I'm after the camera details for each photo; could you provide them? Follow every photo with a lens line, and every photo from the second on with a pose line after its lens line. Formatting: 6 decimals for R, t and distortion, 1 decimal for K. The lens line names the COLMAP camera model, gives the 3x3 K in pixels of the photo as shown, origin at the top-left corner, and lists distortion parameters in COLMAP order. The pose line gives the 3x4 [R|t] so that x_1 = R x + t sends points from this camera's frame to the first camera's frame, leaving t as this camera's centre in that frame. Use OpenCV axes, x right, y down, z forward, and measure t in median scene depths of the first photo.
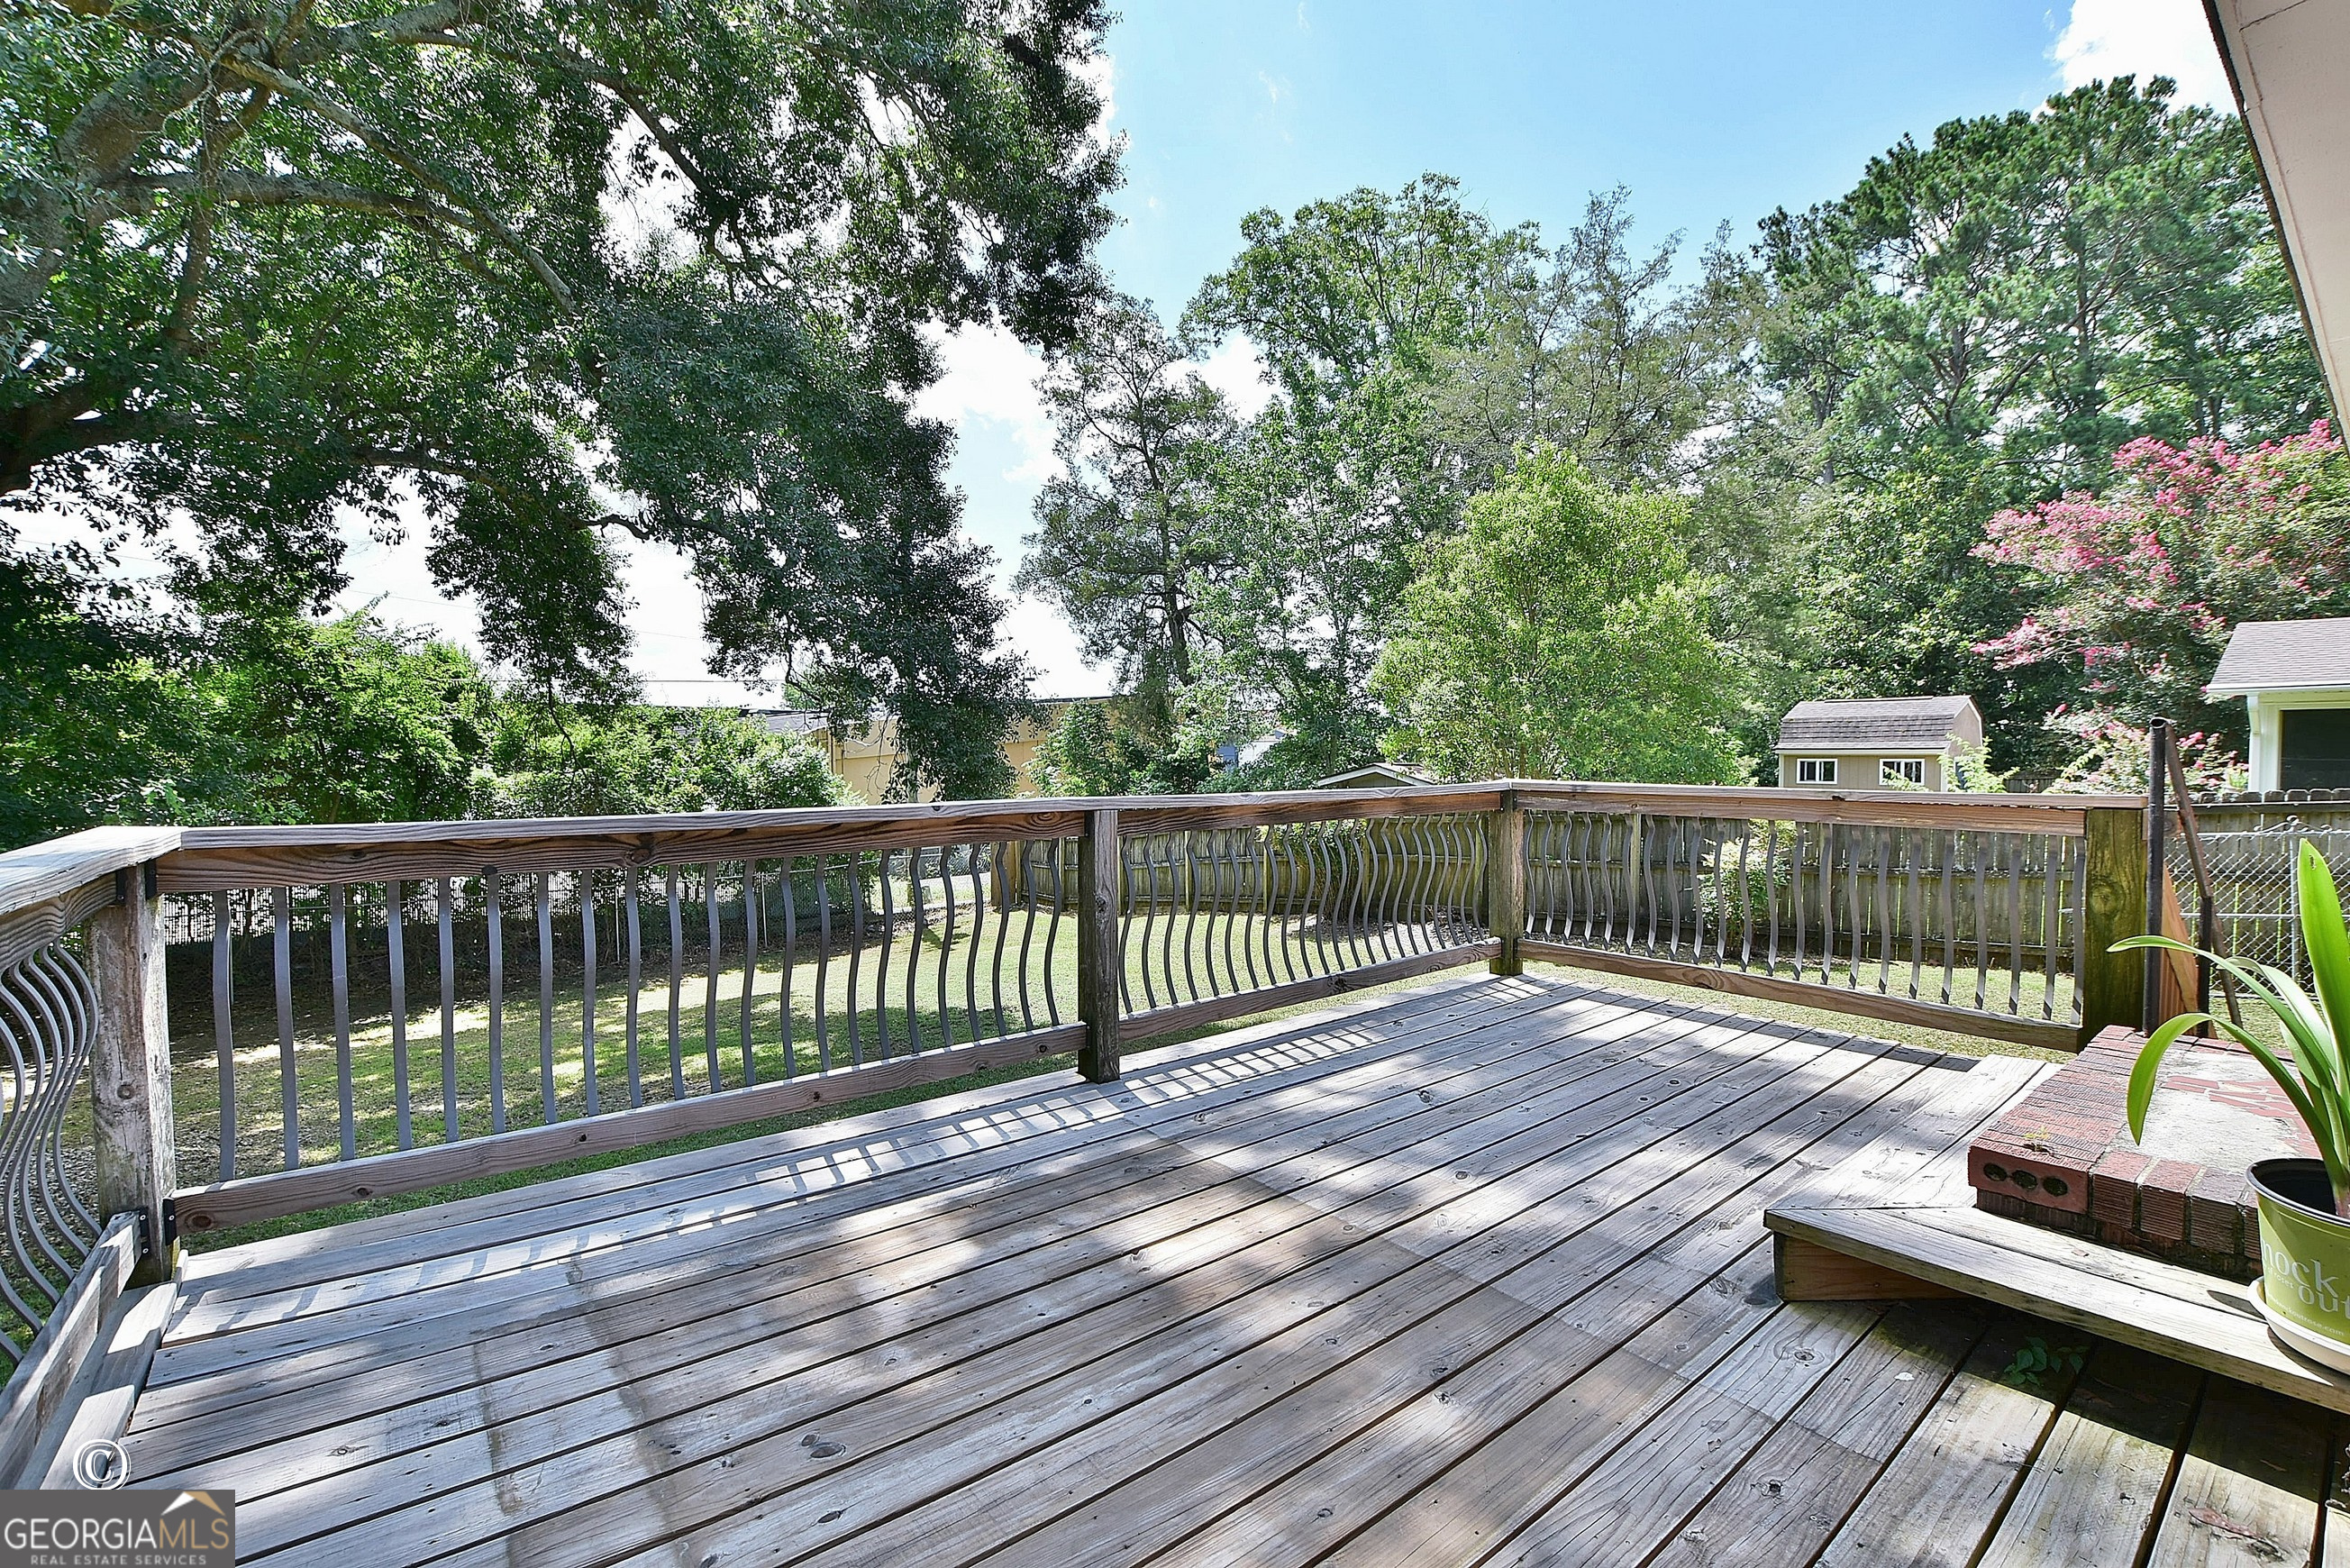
lens RADIAL K [[994.9, 0, 1160.3], [0, 994.9, 787.0], [0, 0, 1]] dist [-0.025148, 0.000747]
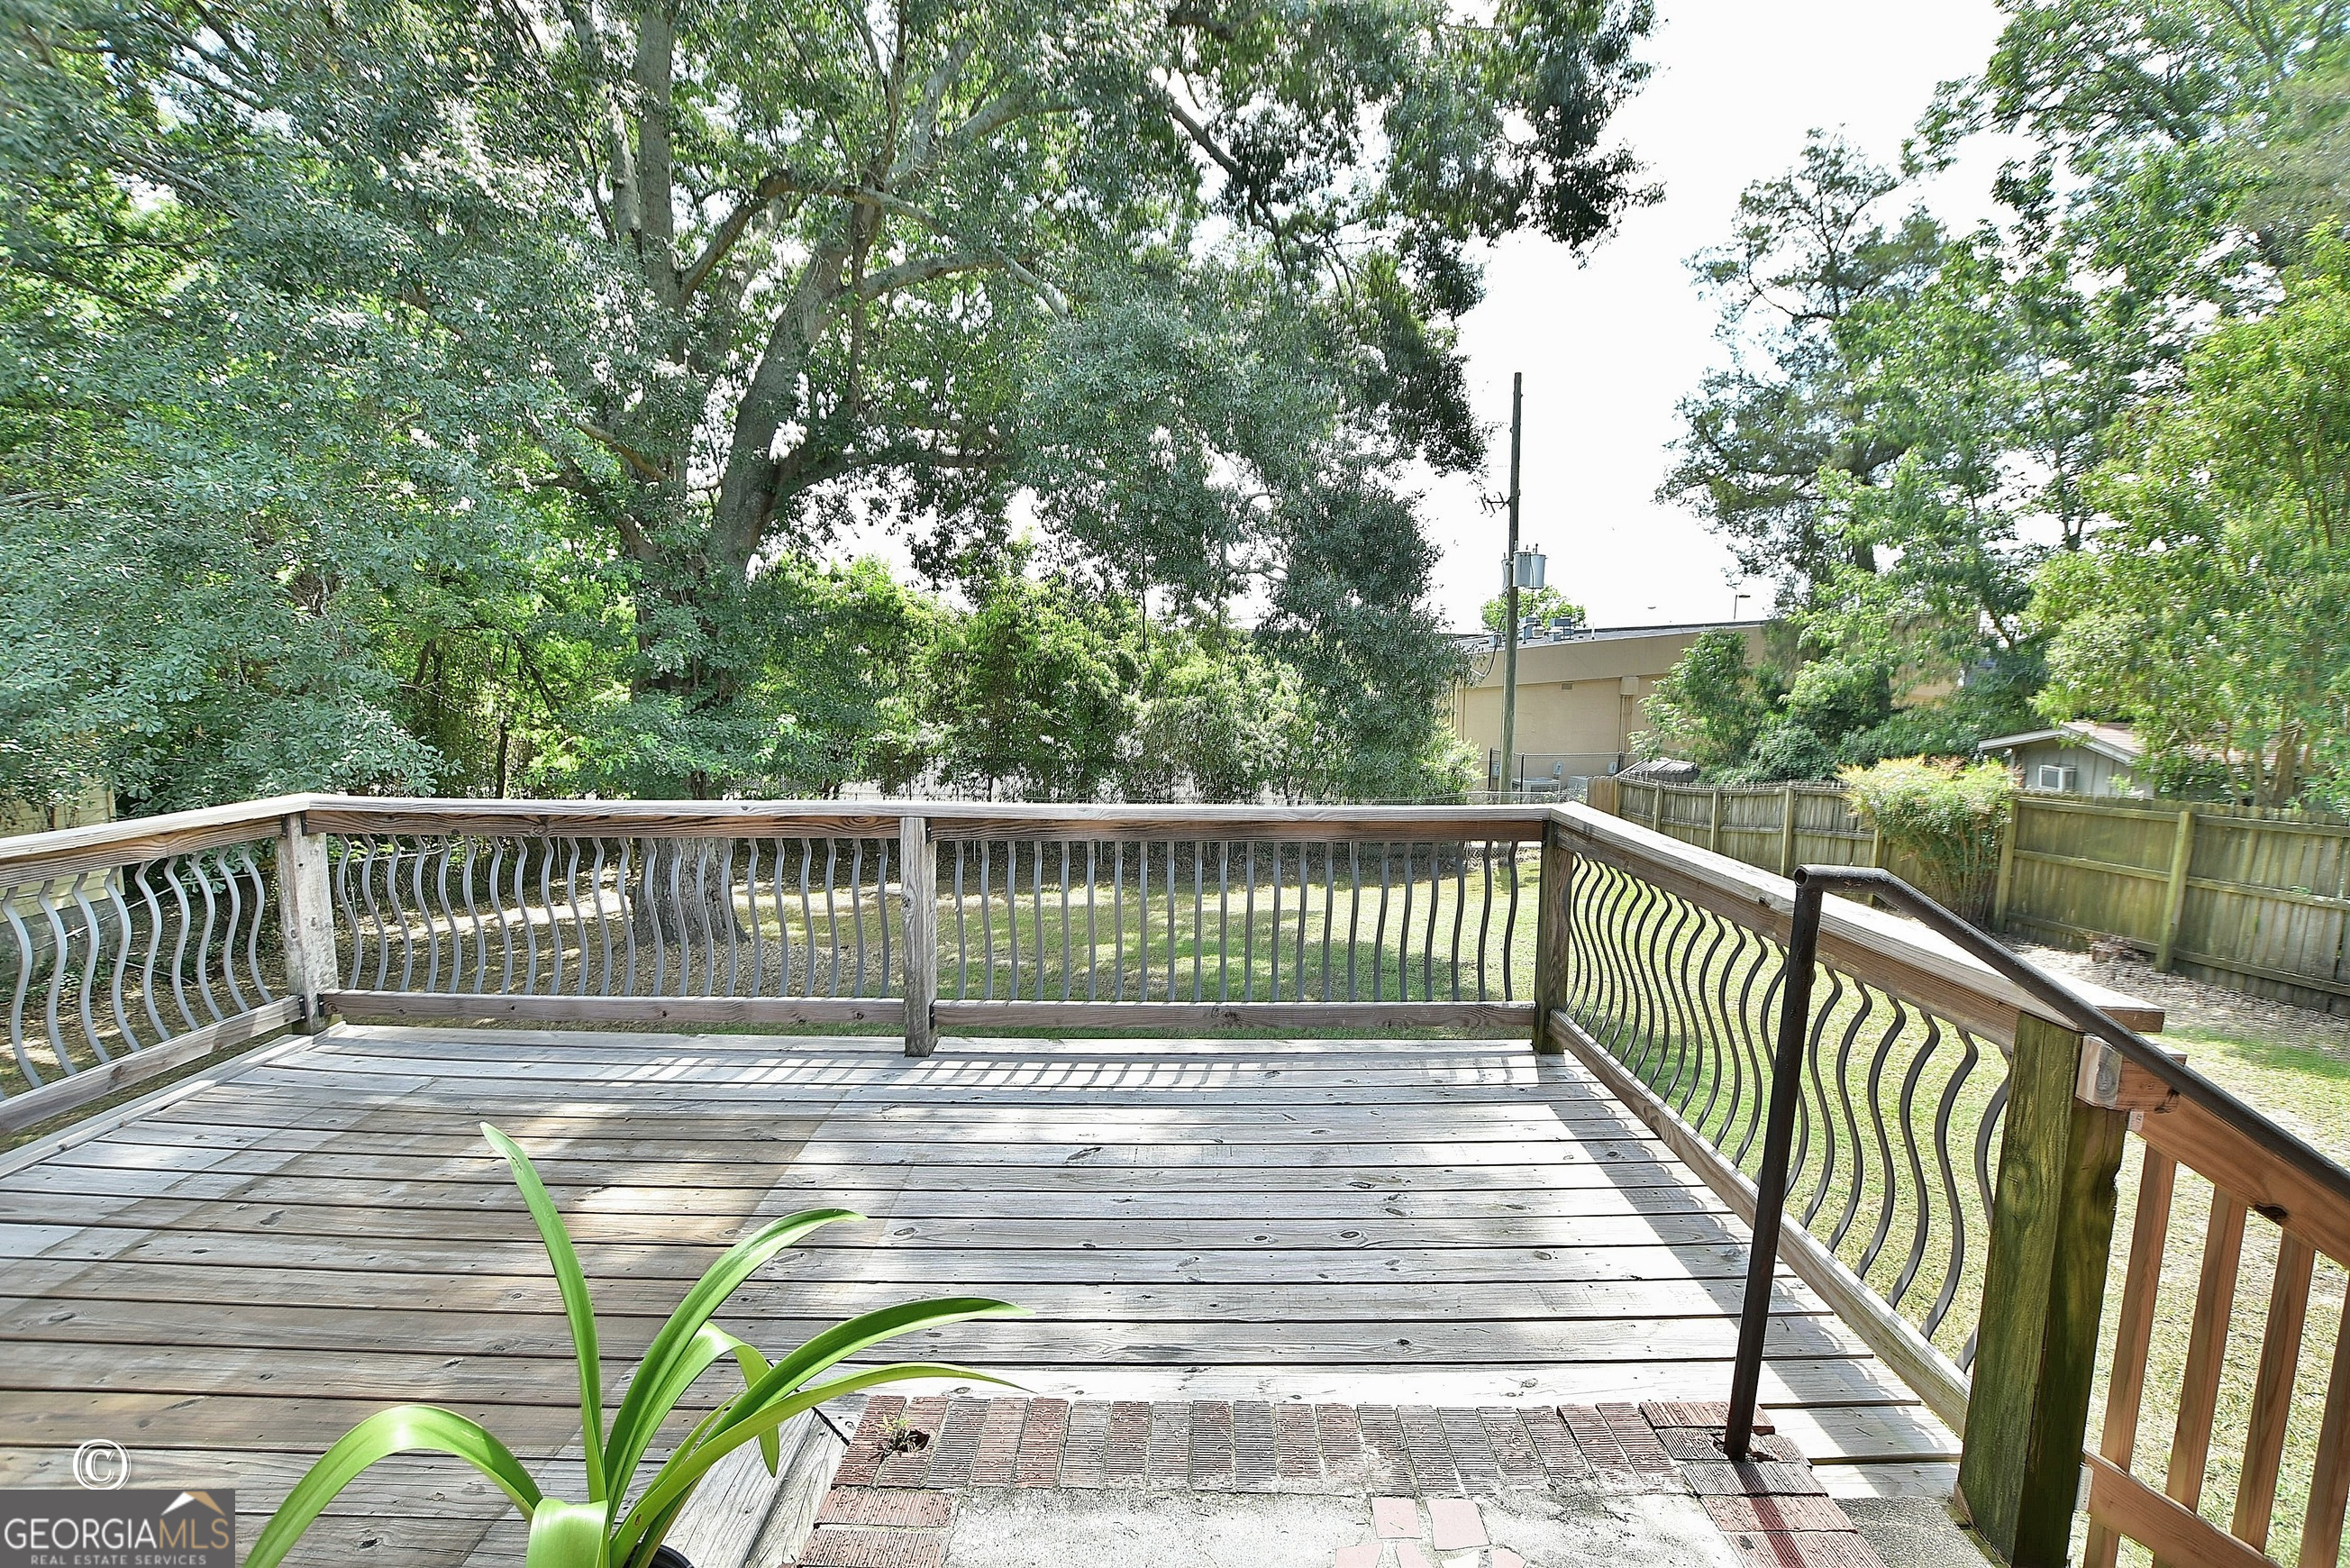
lens RADIAL K [[994.9, 0, 1168.4], [0, 994.9, 775.5], [0, 0, 1]] dist [-0.025148, 0.000747]
pose [[0.795971, 0.072525, -0.600974, 0.135869], [-0.033787, 0.996572, 0.075516, -0.018980], [0.604391, -0.039804, 0.795693, 0.048506]]
